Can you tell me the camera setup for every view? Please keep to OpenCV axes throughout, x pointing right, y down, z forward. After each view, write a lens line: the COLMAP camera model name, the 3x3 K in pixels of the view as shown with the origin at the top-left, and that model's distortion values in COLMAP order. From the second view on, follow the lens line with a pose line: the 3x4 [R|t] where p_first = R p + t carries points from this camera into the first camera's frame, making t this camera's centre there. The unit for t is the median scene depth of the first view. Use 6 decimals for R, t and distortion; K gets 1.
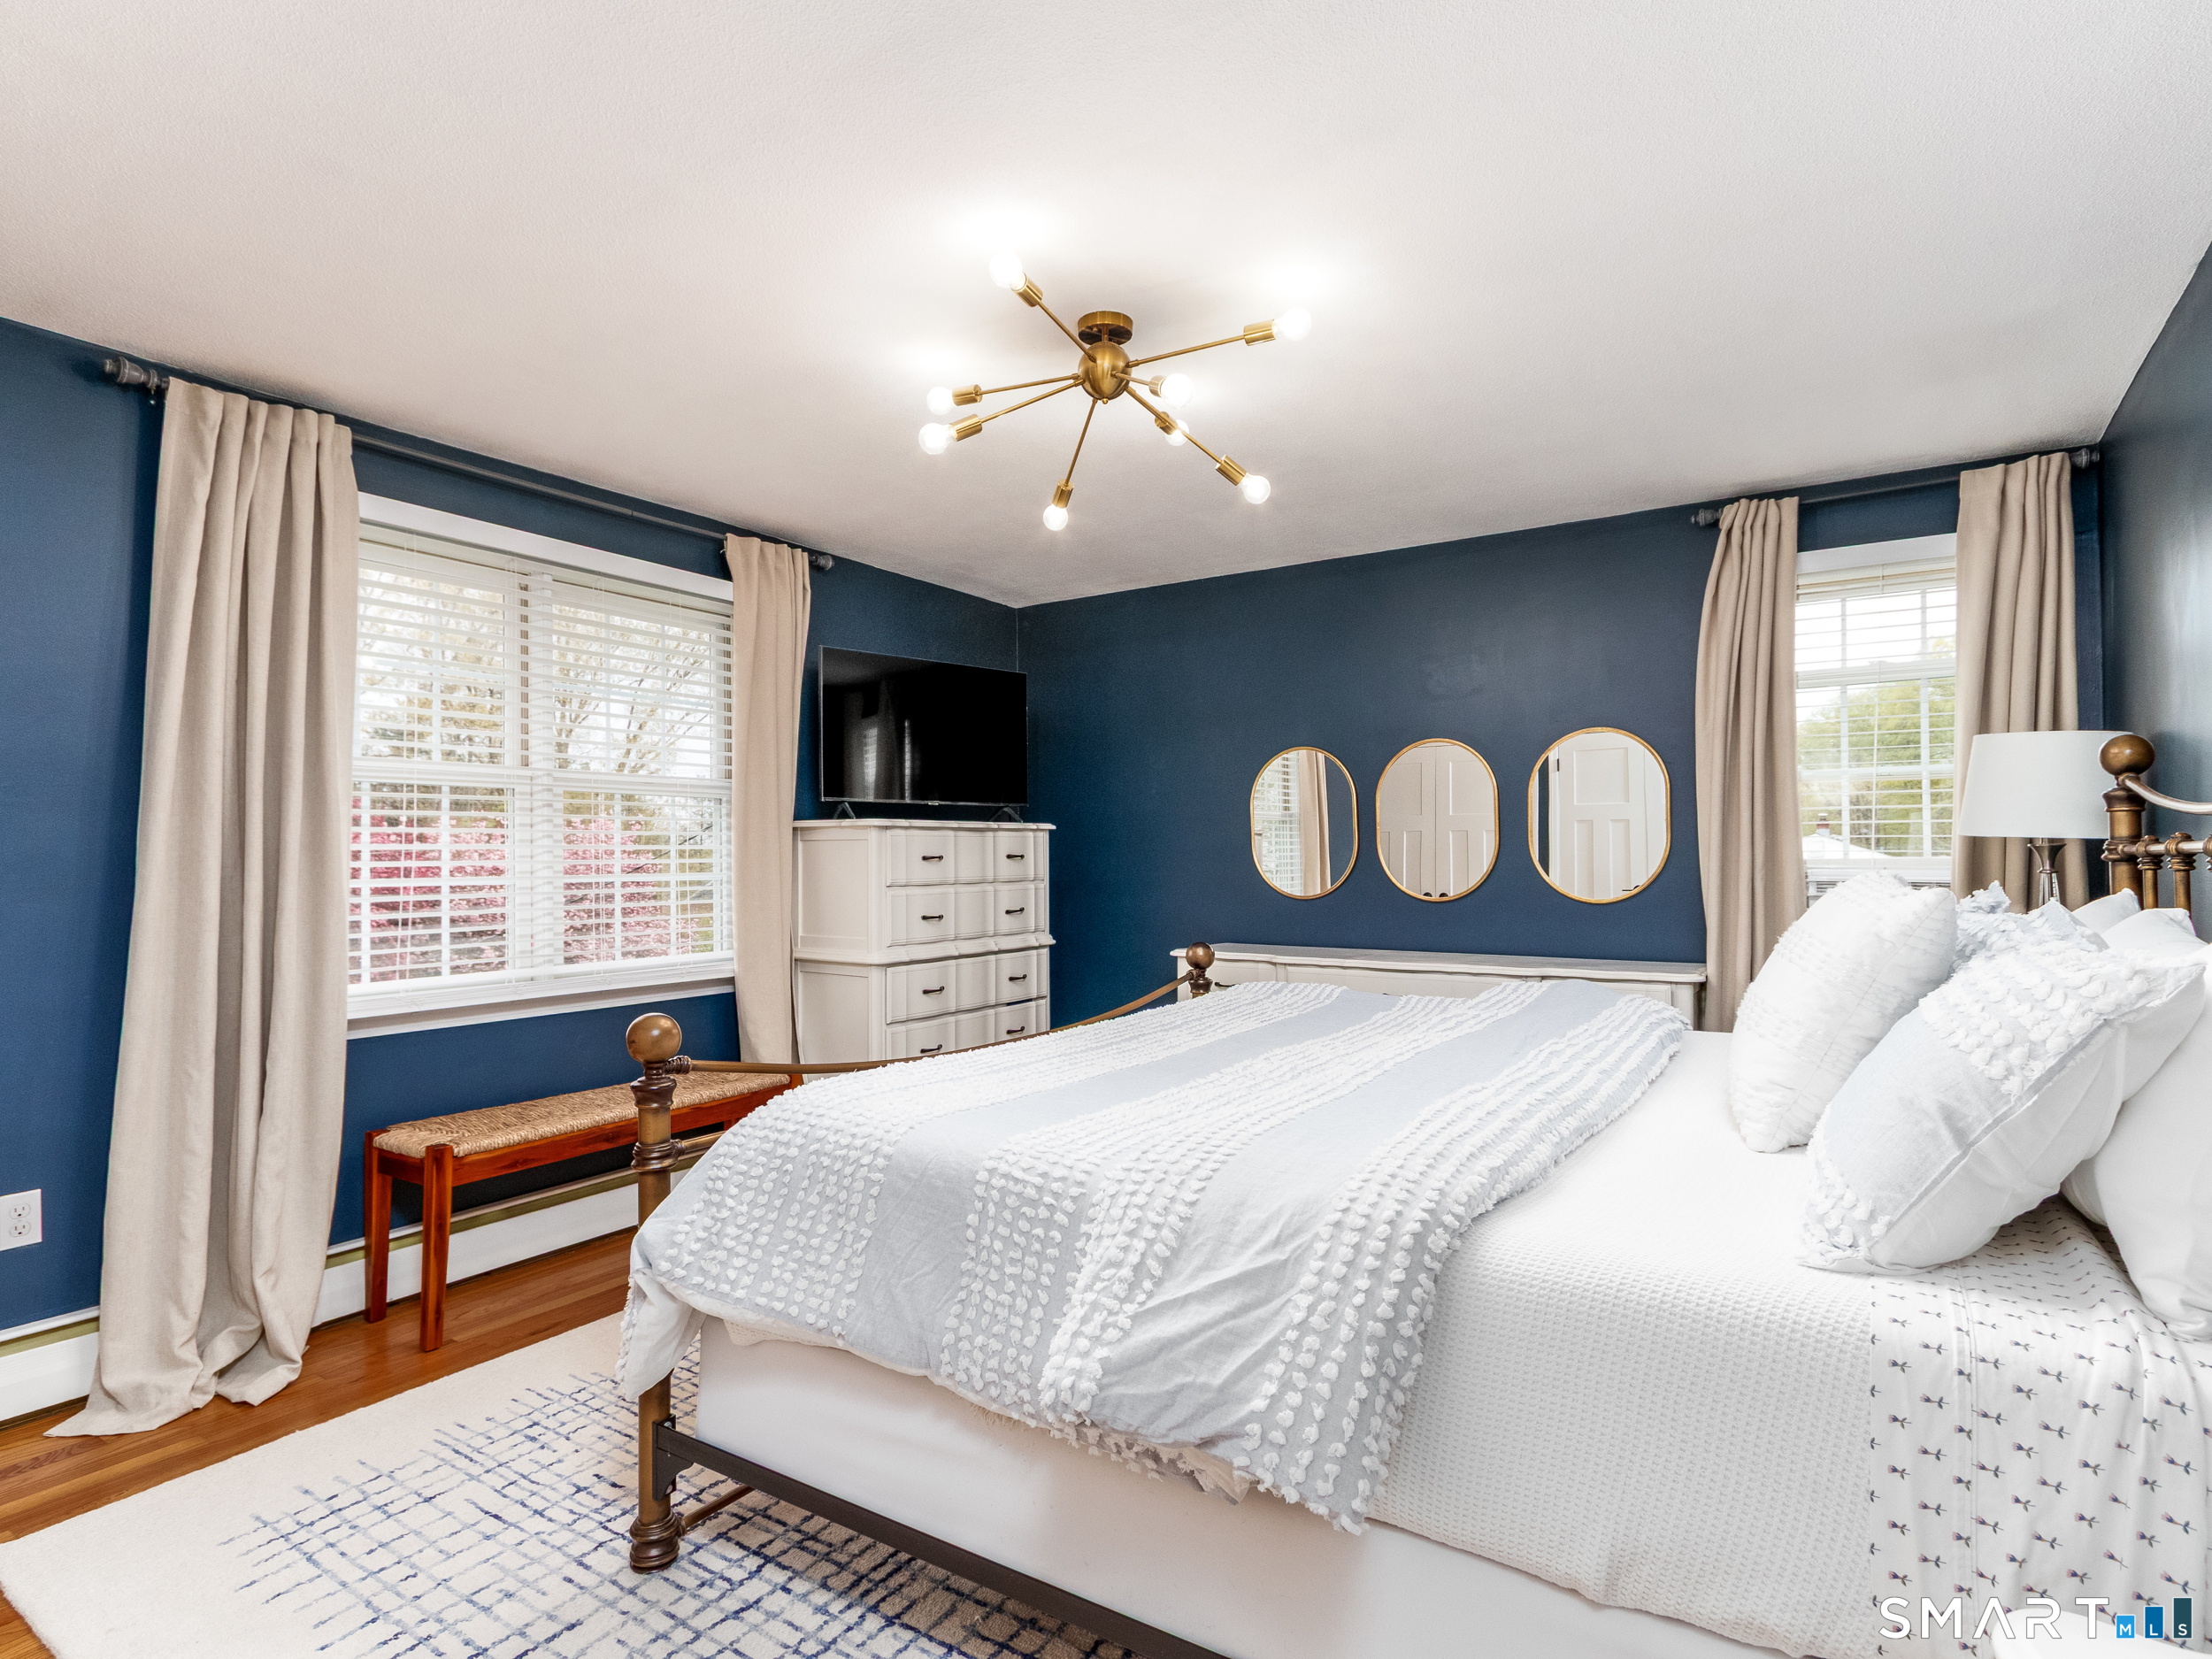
lens RADIAL K [[1141.5, 0, 1097.5], [0, 1141.5, 847.9], [0, 0, 1]] dist [0.001790, -0.000980]
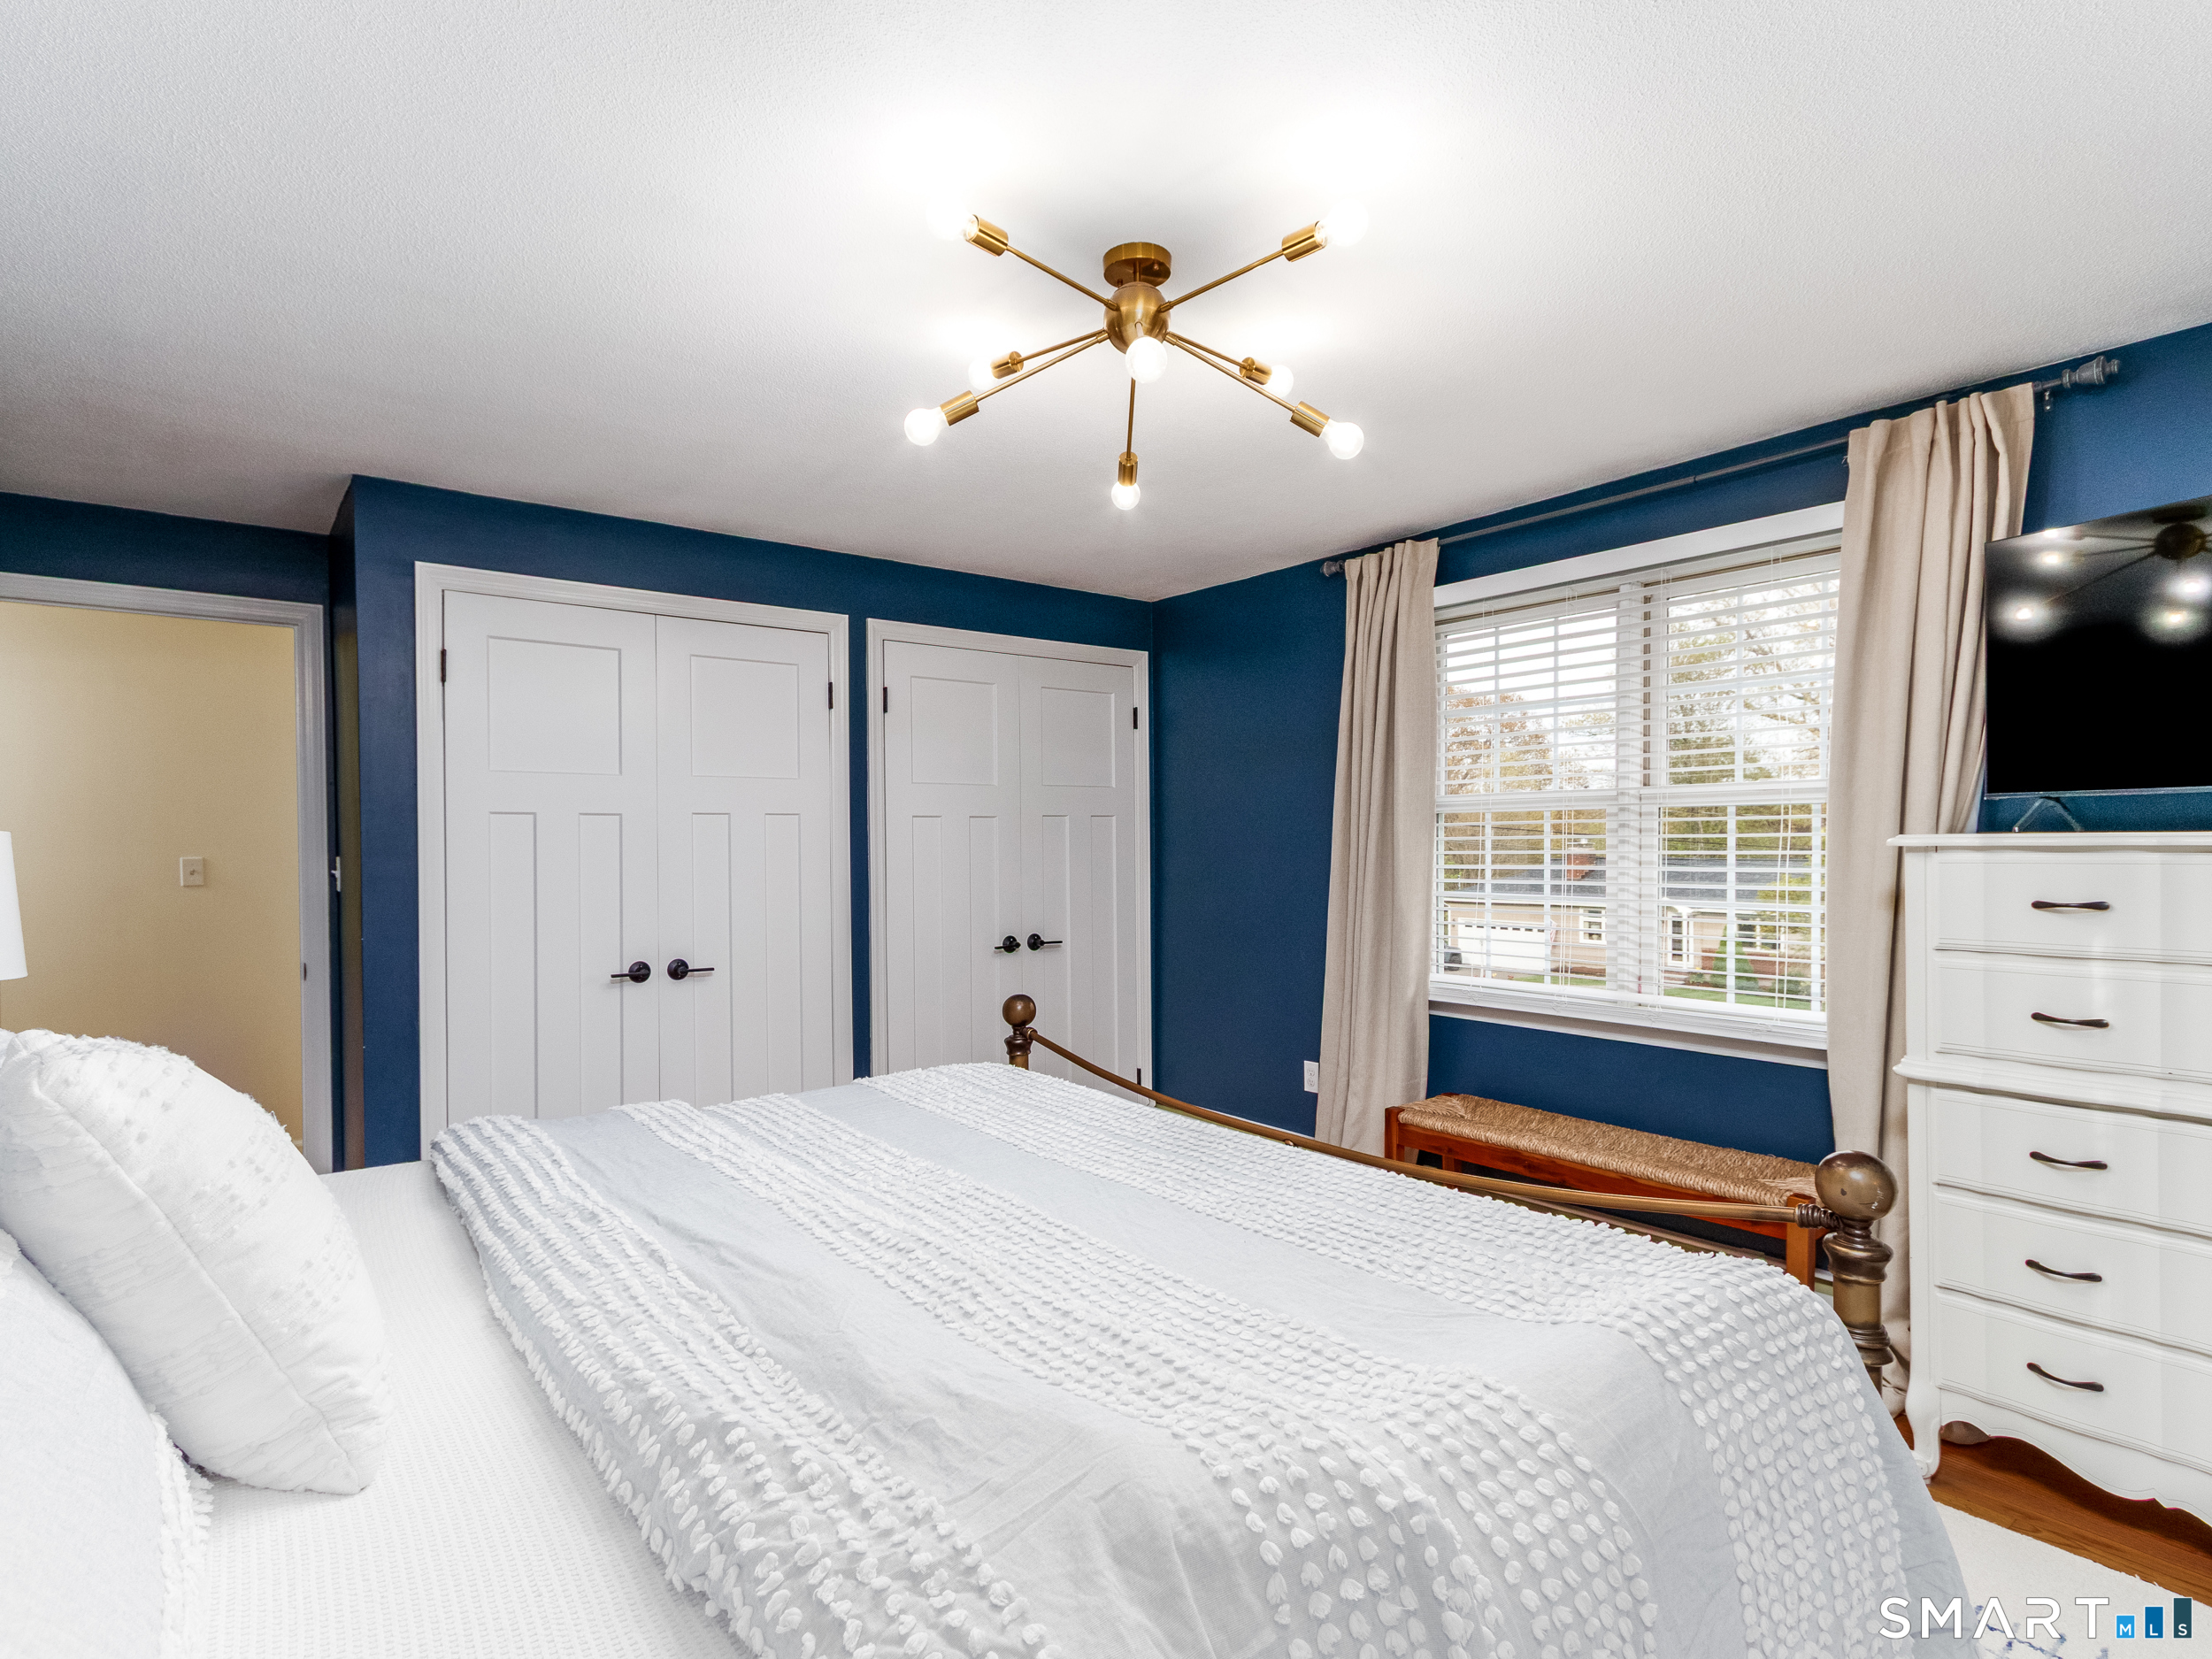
lens RADIAL K [[1141.5, 0, 1097.5], [0, 1141.5, 847.9], [0, 0, 1]] dist [0.001790, -0.000980]
pose [[-0.340393, -0.006868, -0.940258, 0.619430], [-0.014664, 0.999890, -0.001995, -0.011469], [0.940169, 0.013109, -0.340457, 0.993162]]
